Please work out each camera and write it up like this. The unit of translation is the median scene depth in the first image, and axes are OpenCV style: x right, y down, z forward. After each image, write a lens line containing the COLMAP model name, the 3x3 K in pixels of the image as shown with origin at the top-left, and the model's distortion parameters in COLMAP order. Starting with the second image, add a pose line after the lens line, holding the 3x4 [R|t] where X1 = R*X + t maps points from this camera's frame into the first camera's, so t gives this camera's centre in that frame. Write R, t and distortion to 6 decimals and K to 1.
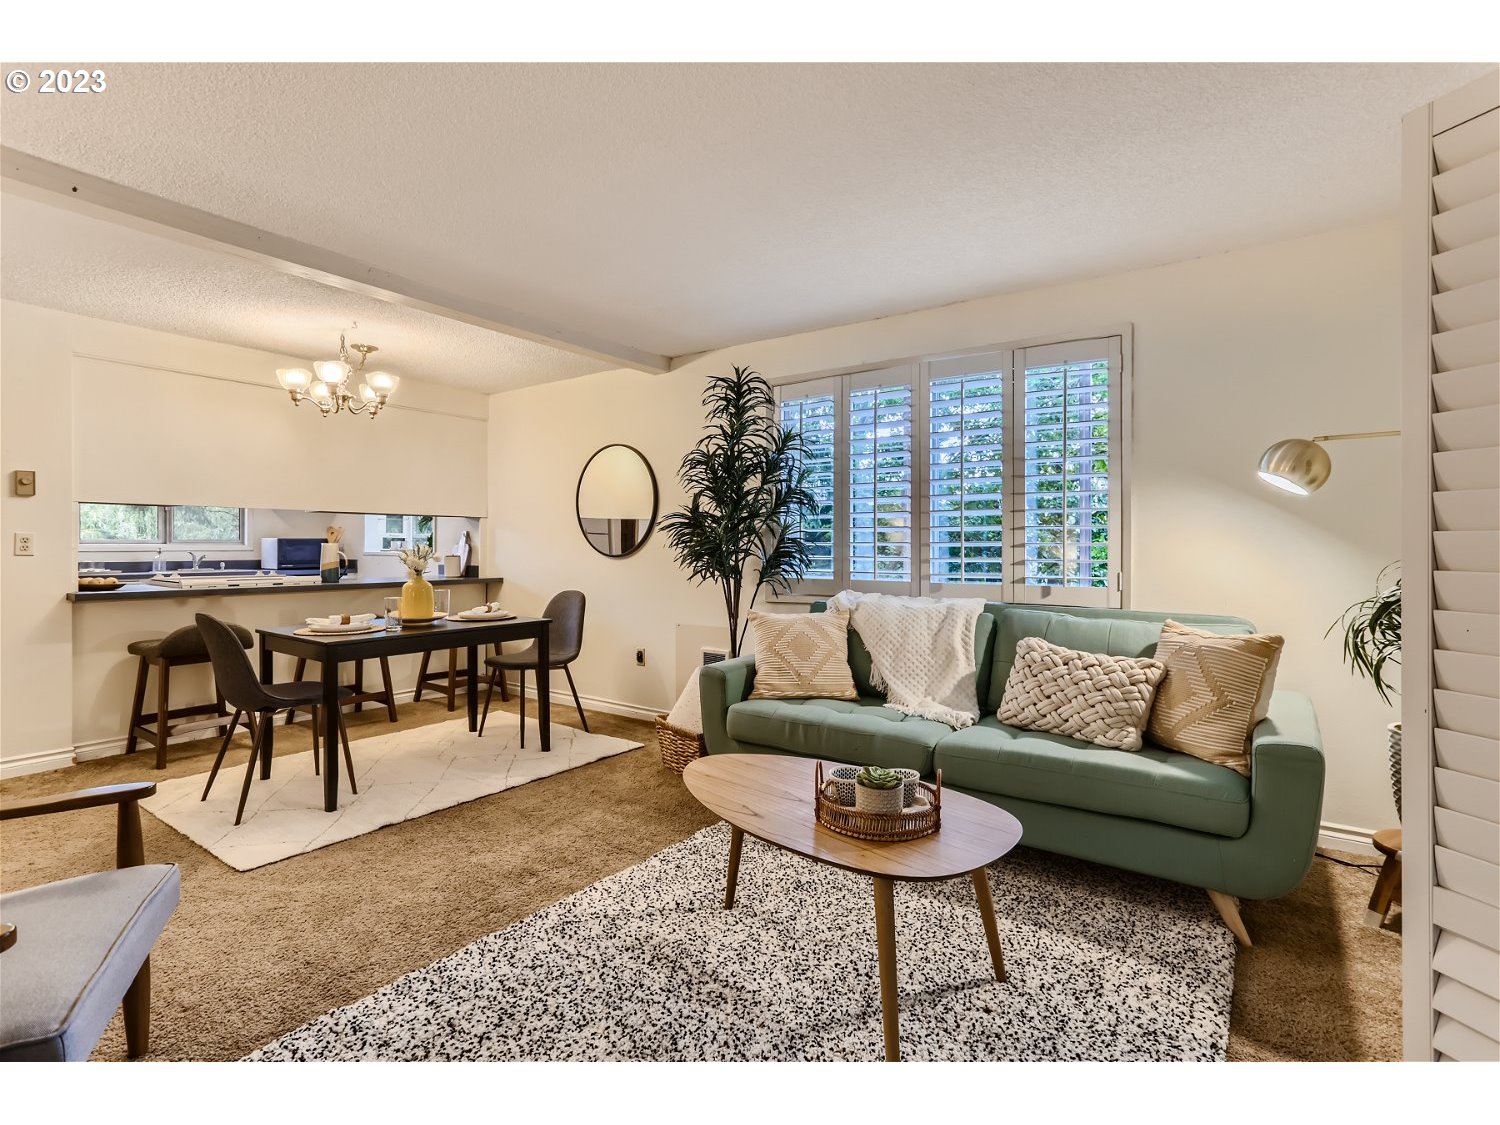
lens RADIAL K [[723.5, 0, 746.5], [0, 723.5, 548.6], [0, 0, 1]] dist [-0.042466, 0.024389]
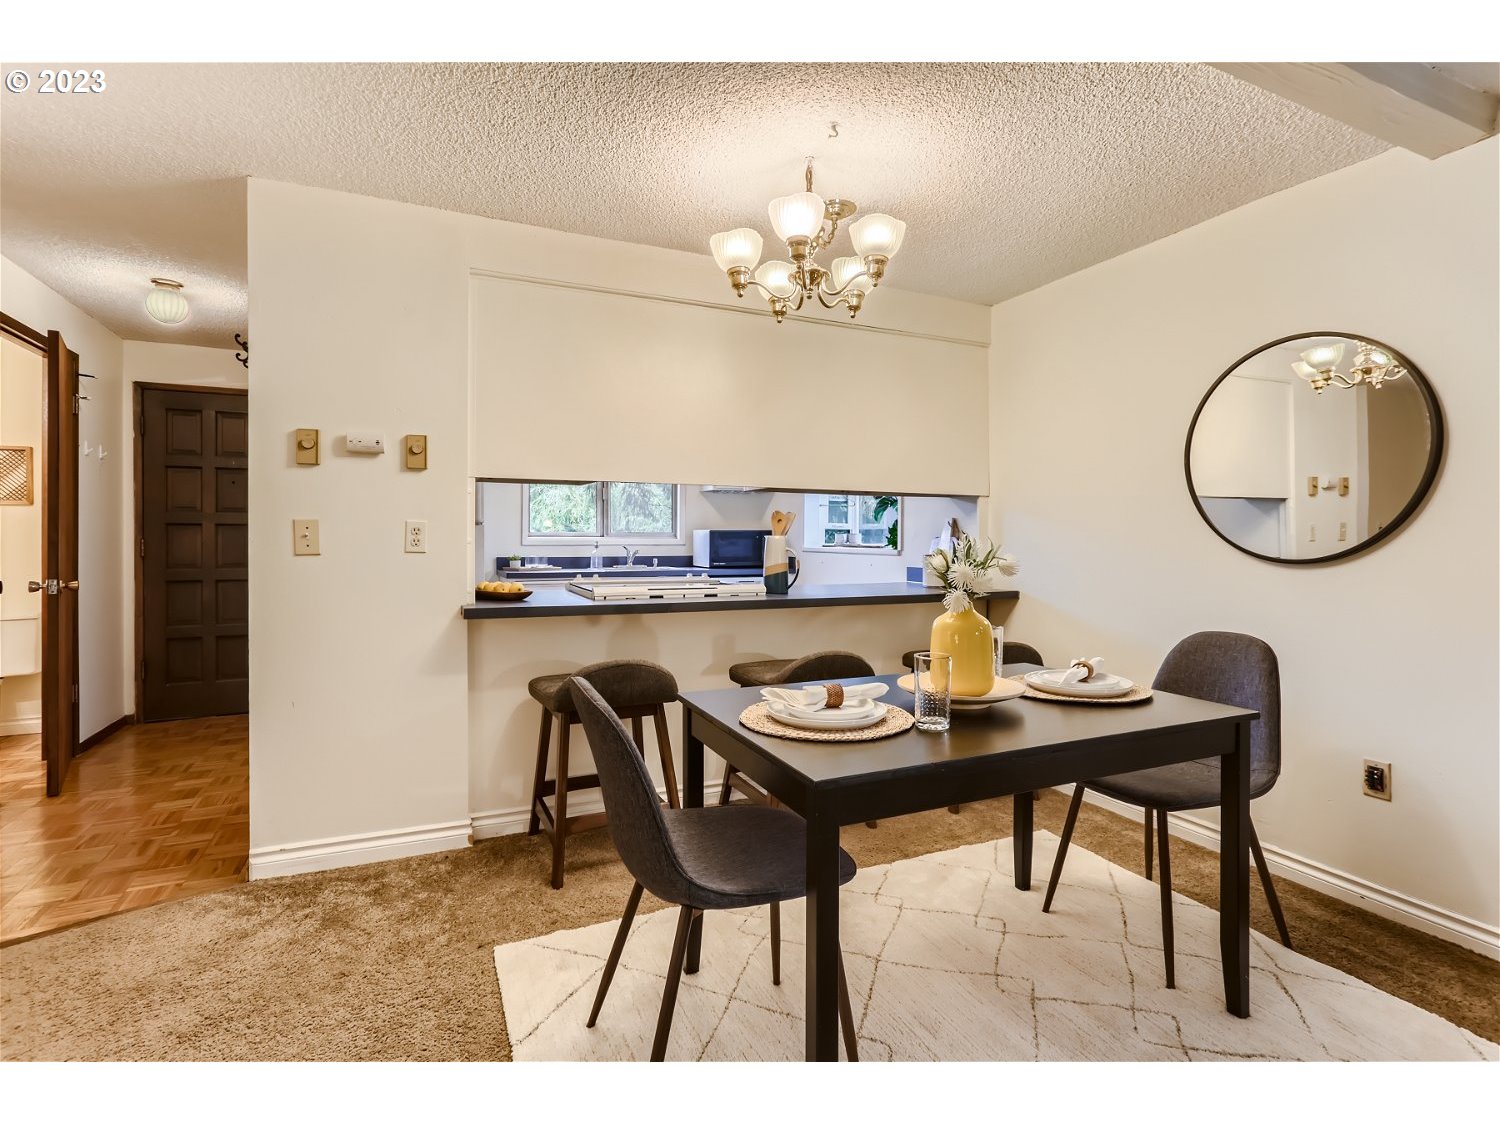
lens RADIAL K [[723.5, 0, 746.5], [0, 723.5, 548.6], [0, 0, 1]] dist [-0.042466, 0.024389]
pose [[0.863663, 0.007433, -0.504014, -0.322446], [-0.003010, 0.999949, 0.009589, -0.002089], [0.504060, -0.006765, 0.863642, 0.485610]]
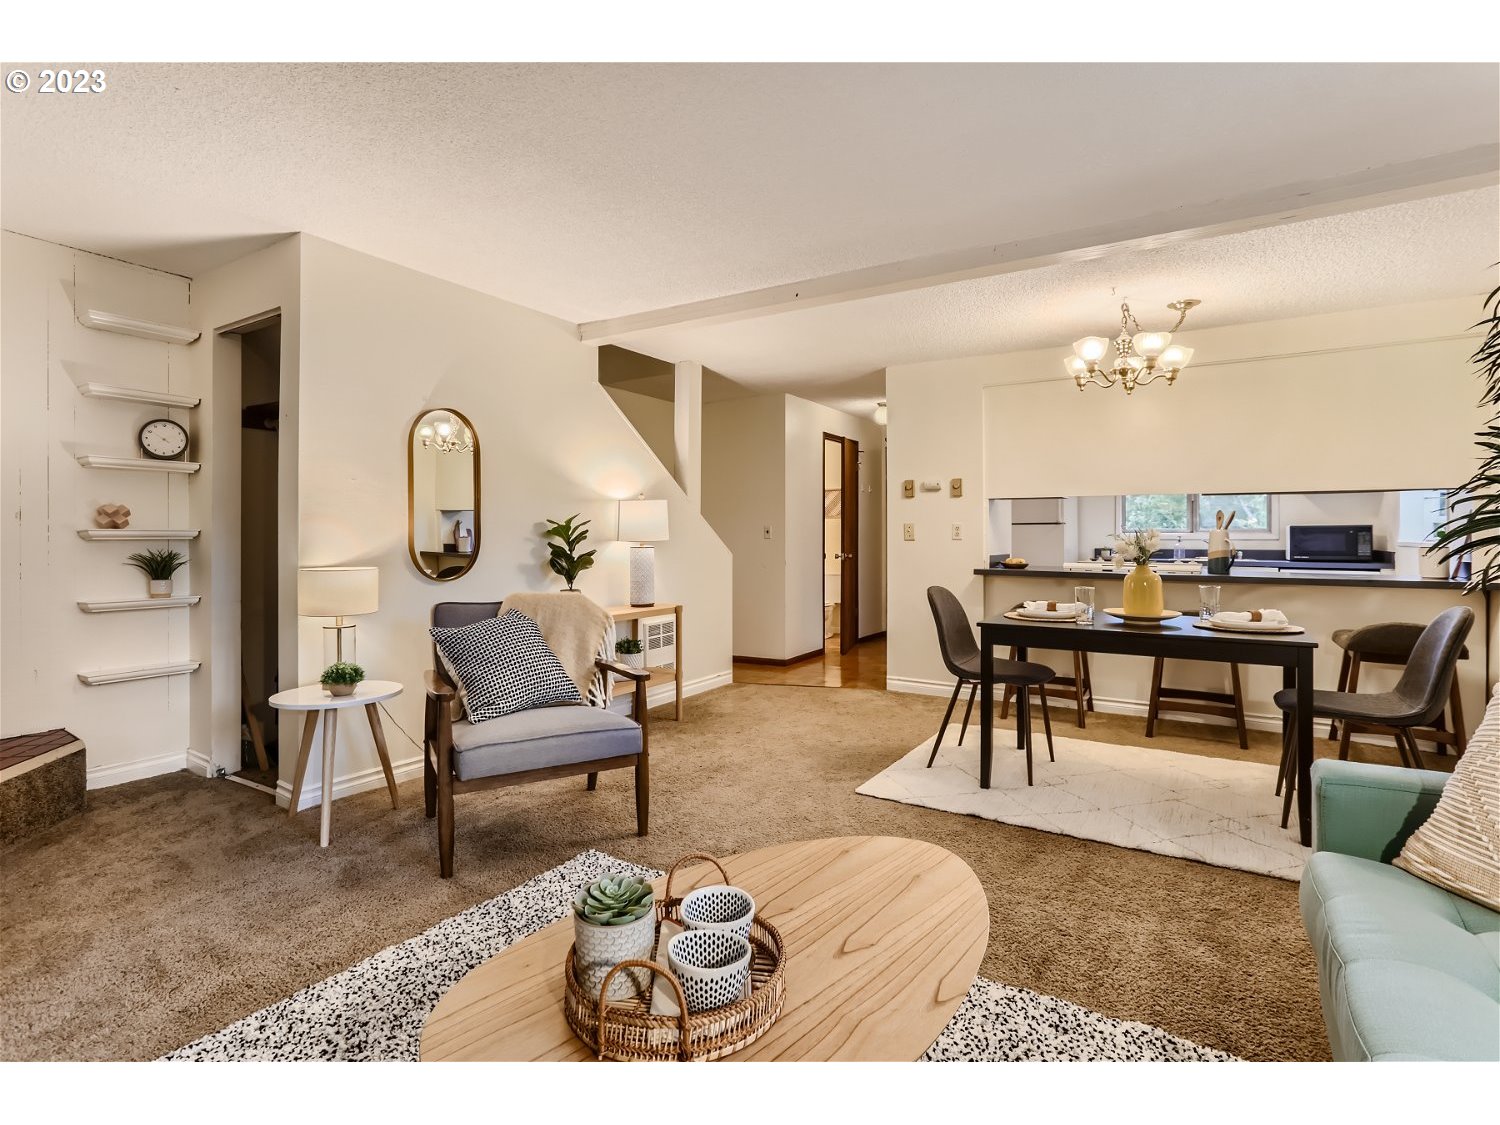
lens RADIAL K [[735.6, 0, 756.4], [0, 735.6, 532.6], [0, 0, 1]] dist [-0.043705, 0.025713]
pose [[0.058447, -0.007330, -0.998264, 0.349226], [-0.005581, 0.999955, -0.007669, 0.008235], [0.998275, 0.006019, 0.058403, 0.473474]]
